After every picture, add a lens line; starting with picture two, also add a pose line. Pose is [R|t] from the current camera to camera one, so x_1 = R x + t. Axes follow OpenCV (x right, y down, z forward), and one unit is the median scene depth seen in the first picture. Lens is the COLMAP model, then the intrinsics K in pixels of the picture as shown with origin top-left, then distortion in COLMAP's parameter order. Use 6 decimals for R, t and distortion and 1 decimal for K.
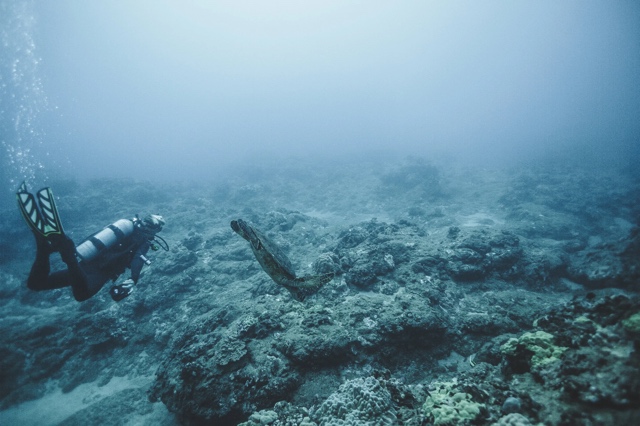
lens RADIAL K [[362.6, 0, 319.5], [0, 362.6, 208.4], [0, 0, 1]] dist [-0.033923, 0.032035]
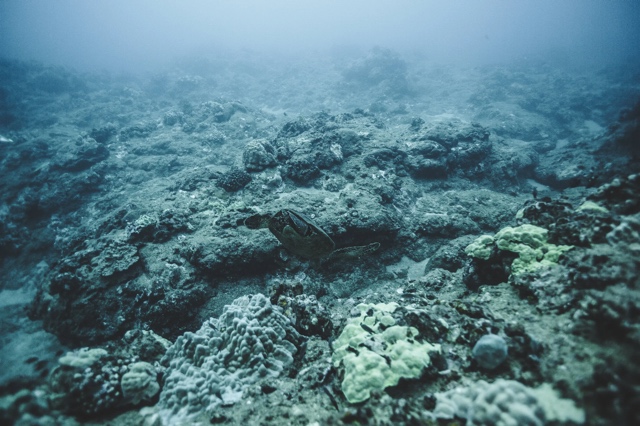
lens RADIAL K [[362.6, 0, 319.1], [0, 362.6, 207.0], [0, 0, 1]] dist [-0.033923, 0.032035]
pose [[0.995771, -0.000007, 0.091869, 0.077047], [-0.021498, 0.972217, 0.233091, 0.074812], [-0.089318, -0.234080, 0.968106, 0.181503]]
